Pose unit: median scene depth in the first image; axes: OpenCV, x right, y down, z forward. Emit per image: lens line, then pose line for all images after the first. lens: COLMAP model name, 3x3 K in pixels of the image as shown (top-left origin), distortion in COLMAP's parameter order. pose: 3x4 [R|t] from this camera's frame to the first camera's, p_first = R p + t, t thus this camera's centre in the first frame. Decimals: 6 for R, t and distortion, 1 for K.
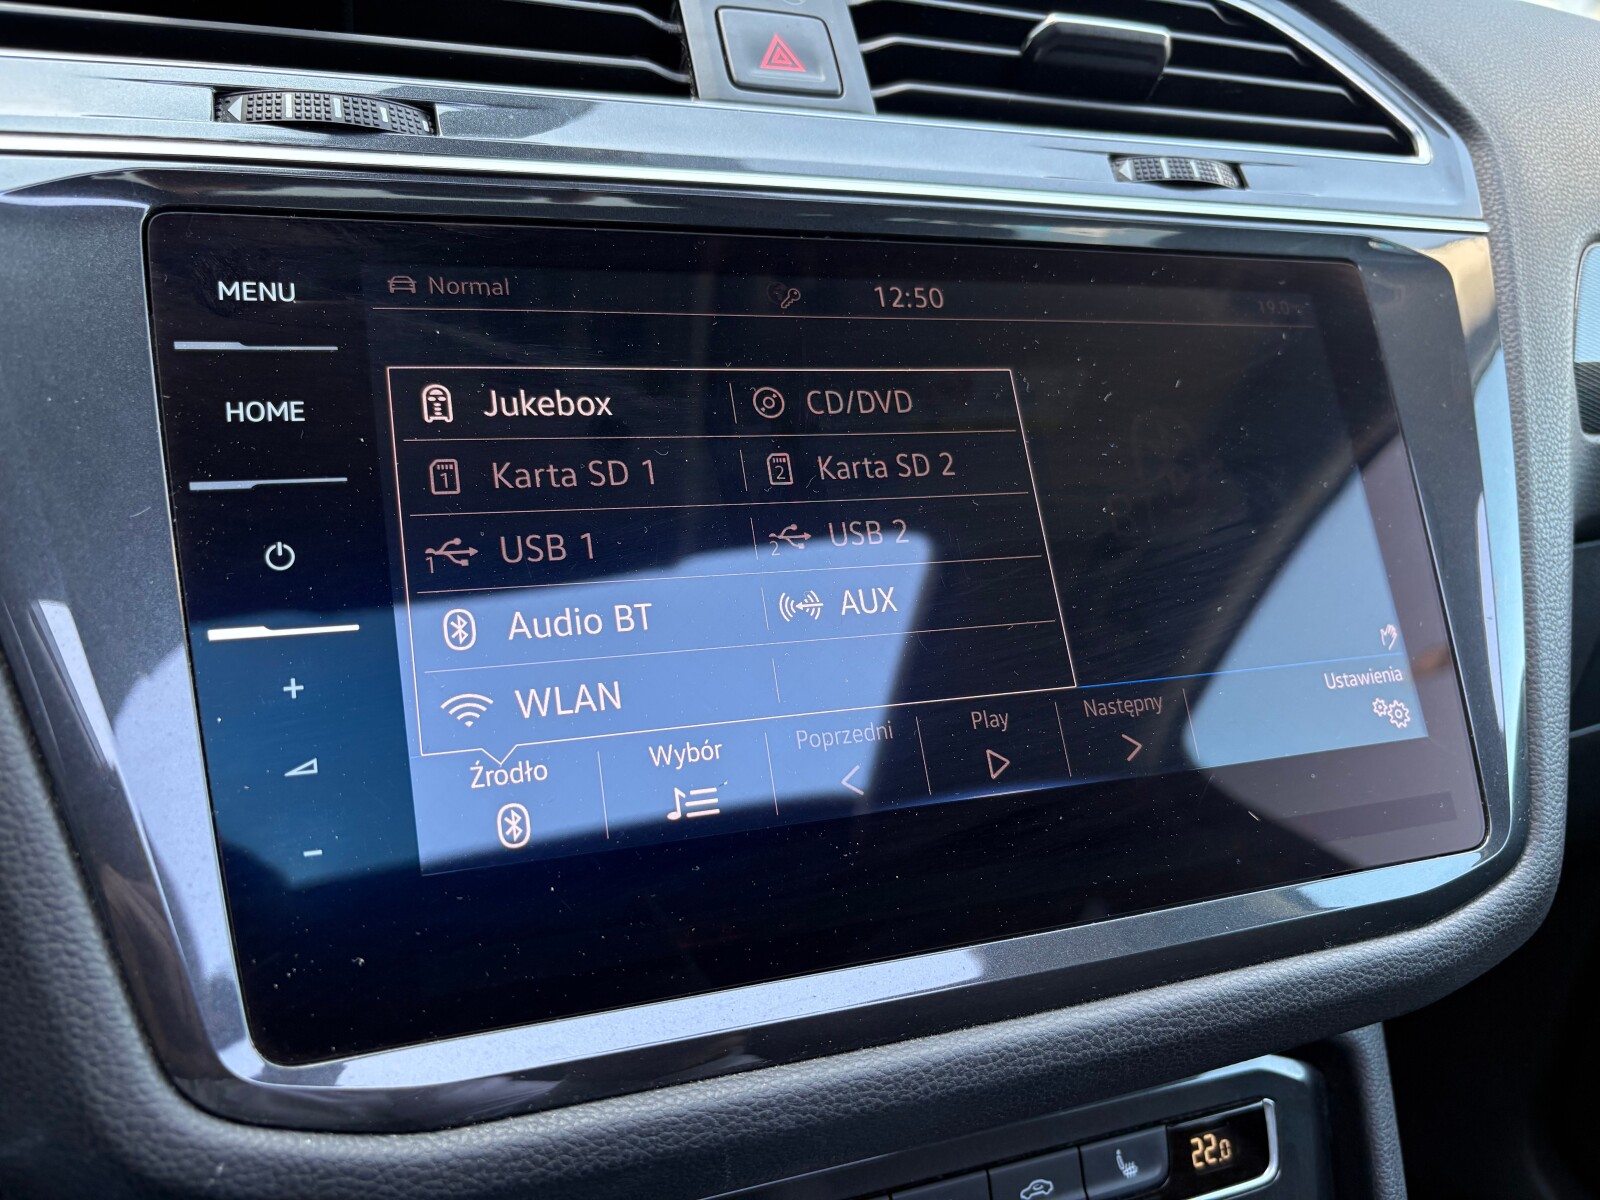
lens RADIAL K [[1225.2, 0, 801.8], [0, 1225.2, 604.2], [0, 0, 1]] dist [0.019335, -0.006490]
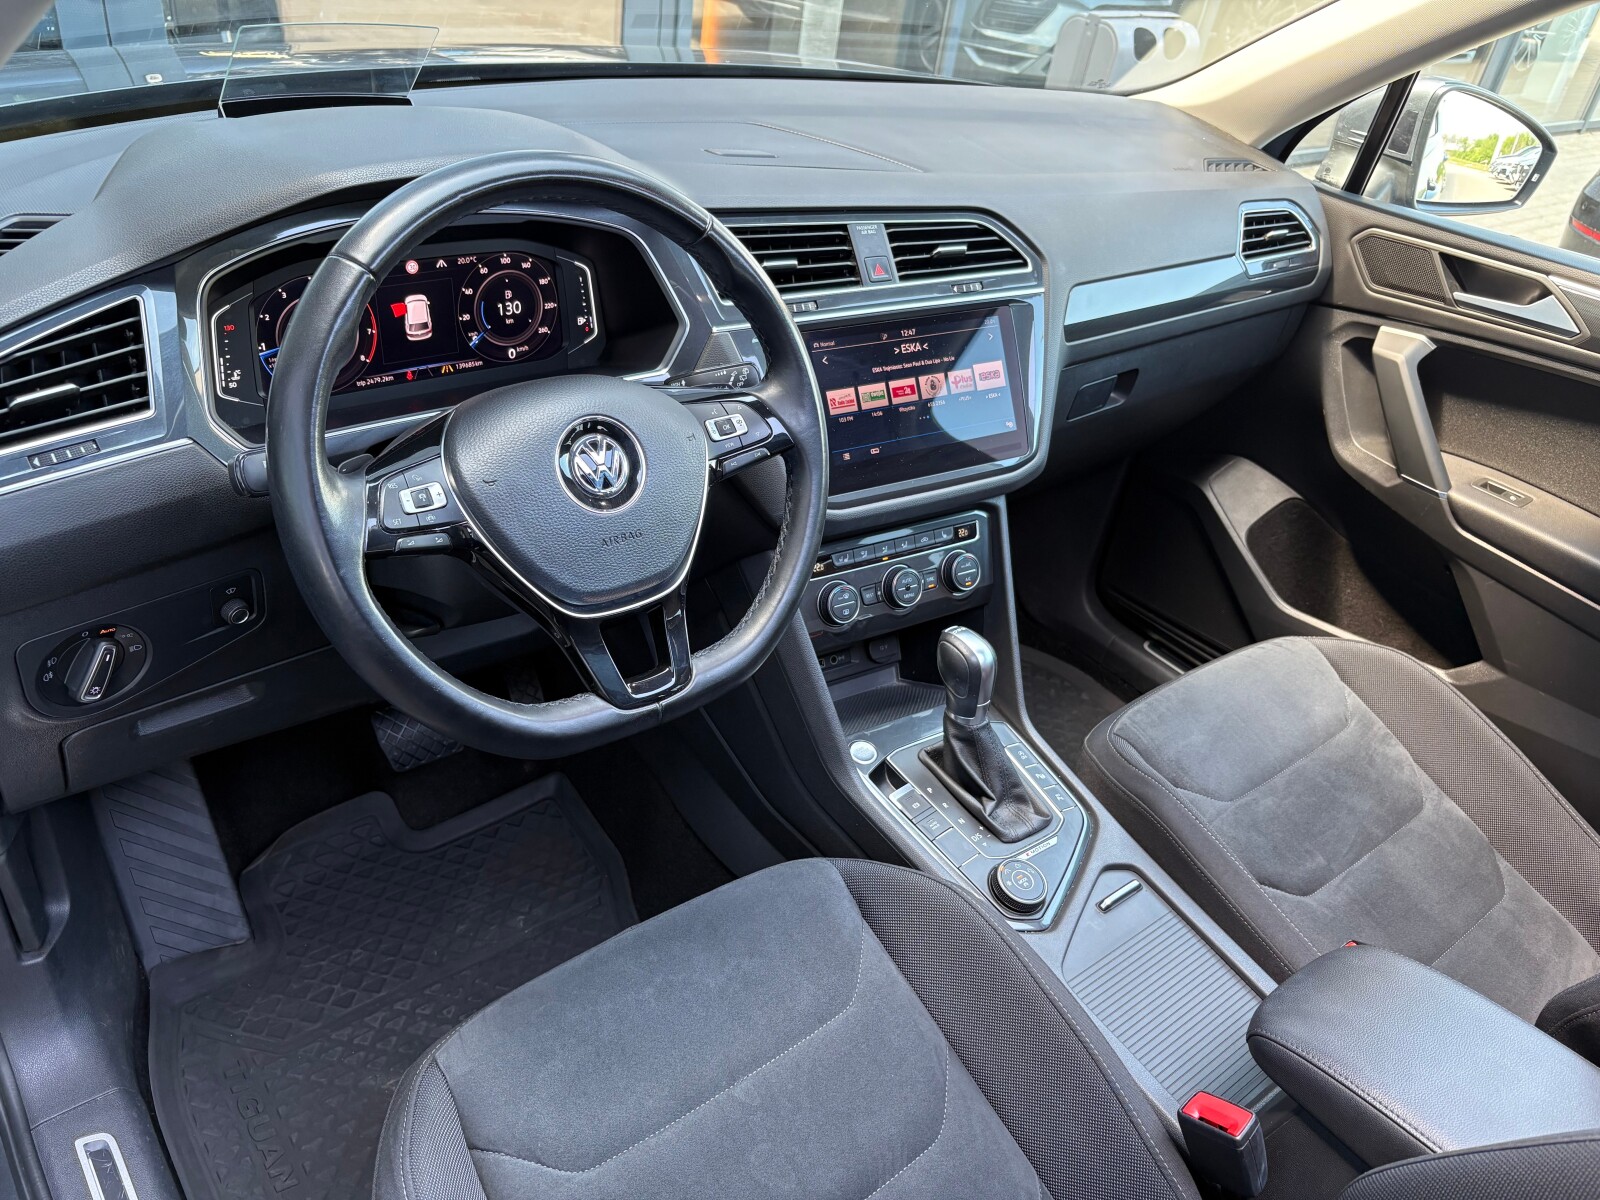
lens RADIAL K [[1216.8, 0, 798.8], [0, 1216.8, 611.2], [0, 0, 1]] dist [0.106924, -0.297020]
pose [[0.972939, -0.067066, 0.221115, -0.961010], [-0.001528, 0.955062, 0.296404, -0.433835], [-0.231057, -0.288721, 0.929114, -2.341889]]
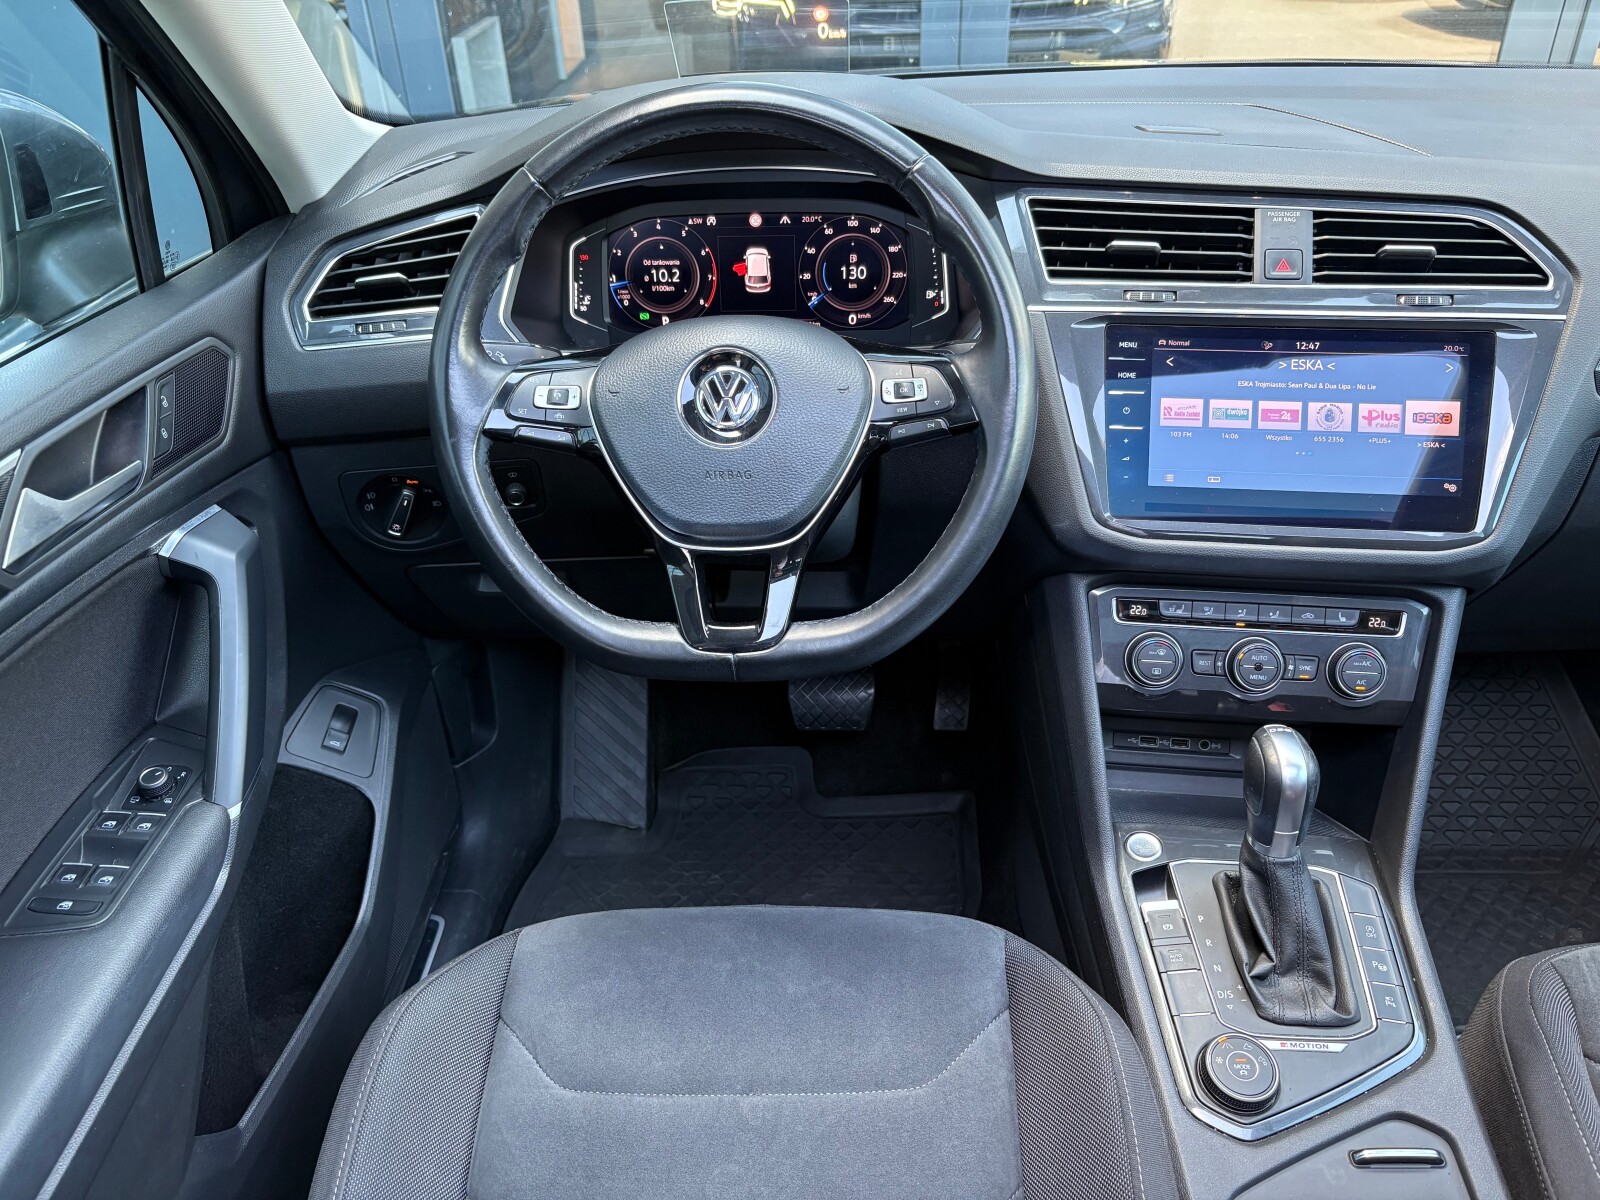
lens RADIAL K [[1225.2, 0, 801.8], [0, 1225.2, 604.2], [0, 0, 1]] dist [0.019335, -0.006490]
pose [[0.886313, 0.185535, -0.424295, 0.310577], [-0.076733, 0.962406, 0.260551, -0.251761], [0.456686, -0.198372, 0.867229, -2.017169]]
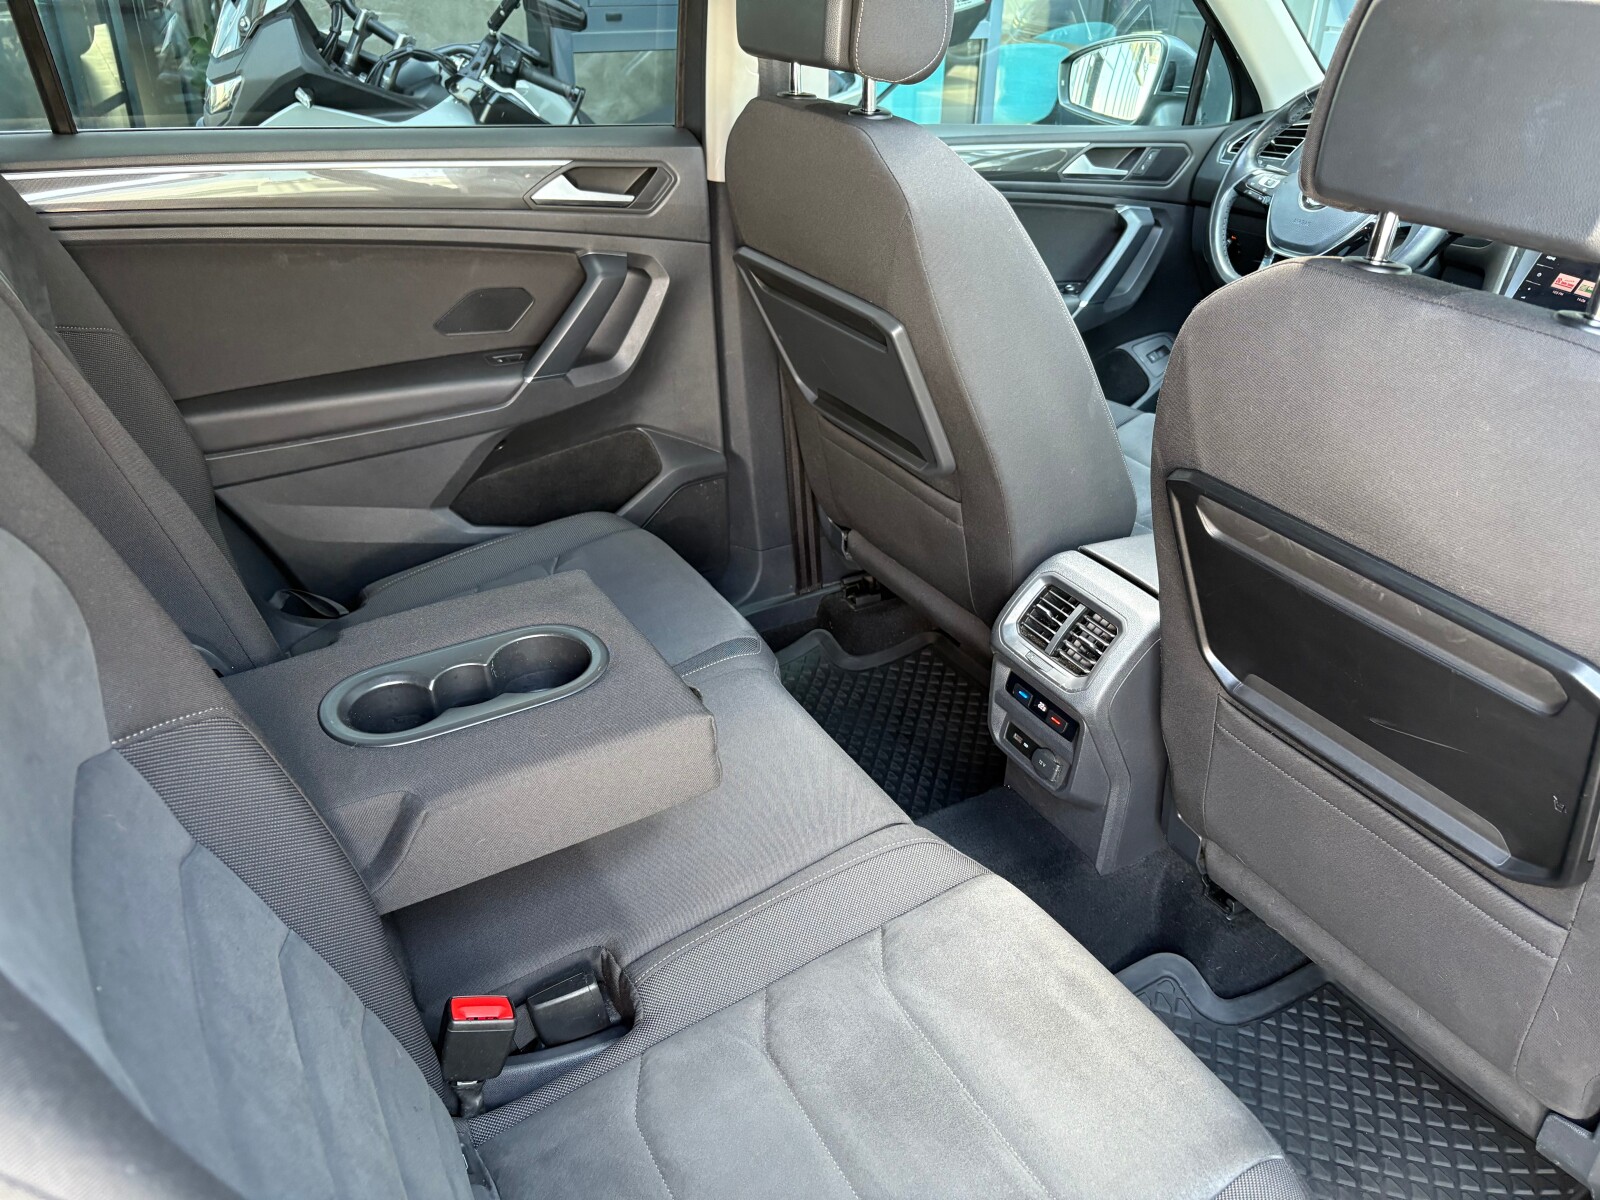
lens RADIAL K [[1255.6, 0, 800.0], [0, 1255.6, 600.0], [0, 0, 1]] dist [0.006143, -0.000718]
pose [[0.079280, 0.439630, -0.894673, 4.466486], [-0.339816, 0.855660, 0.390348, 0.111037], [0.937144, 0.273078, 0.217230, -2.817740]]
